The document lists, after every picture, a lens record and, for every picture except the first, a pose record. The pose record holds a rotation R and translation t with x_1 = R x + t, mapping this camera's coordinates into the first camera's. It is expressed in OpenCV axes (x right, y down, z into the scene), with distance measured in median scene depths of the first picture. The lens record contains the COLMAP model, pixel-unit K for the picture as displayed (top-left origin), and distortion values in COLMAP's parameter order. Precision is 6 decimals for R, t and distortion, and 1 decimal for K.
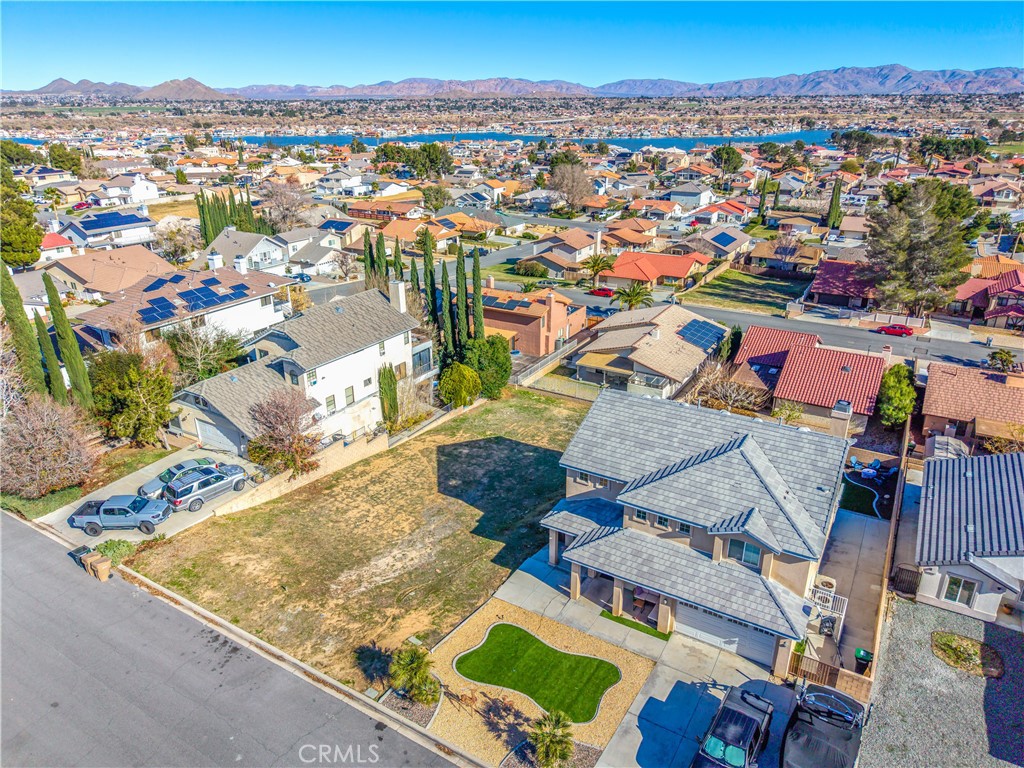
lens RADIAL K [[682.0, 0, 514.0], [0, 682.0, 386.3], [0, 0, 1]] dist [0.019481, -0.017152]
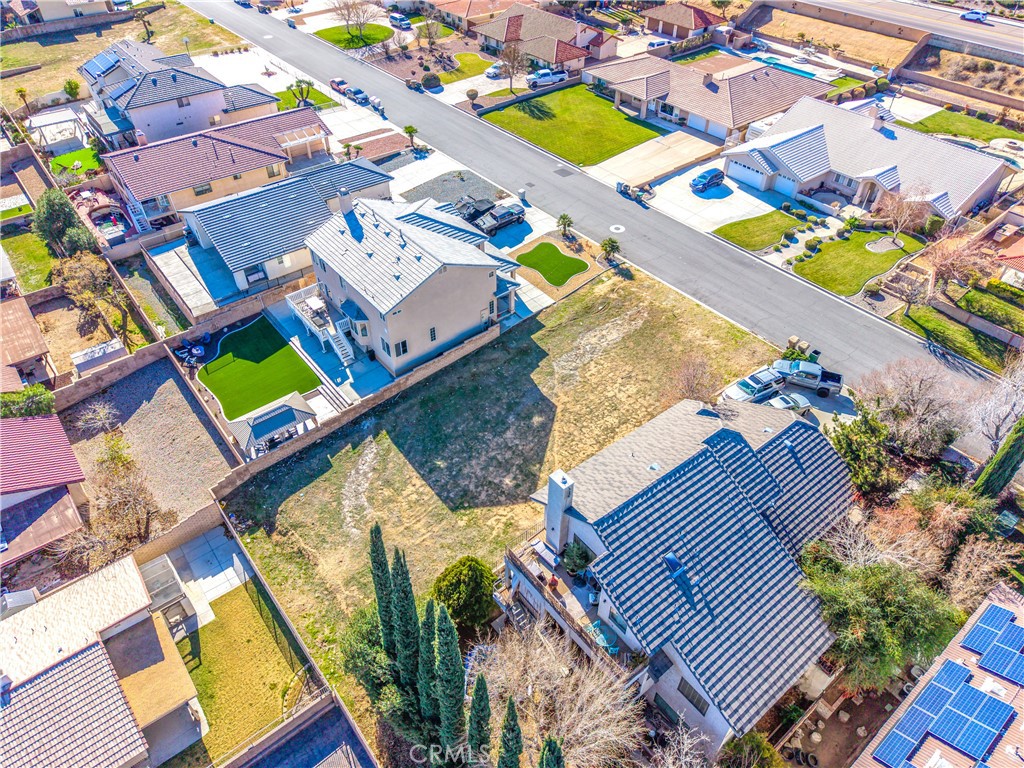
lens RADIAL K [[682.0, 0, 511.7], [0, 682.0, 387.9], [0, 0, 1]] dist [0.019481, -0.017152]
pose [[-0.936647, -0.236542, 0.258343, -0.252884], [0.133677, 0.440329, 0.887829, -0.682627], [-0.323764, 0.866117, -0.380812, 1.114989]]
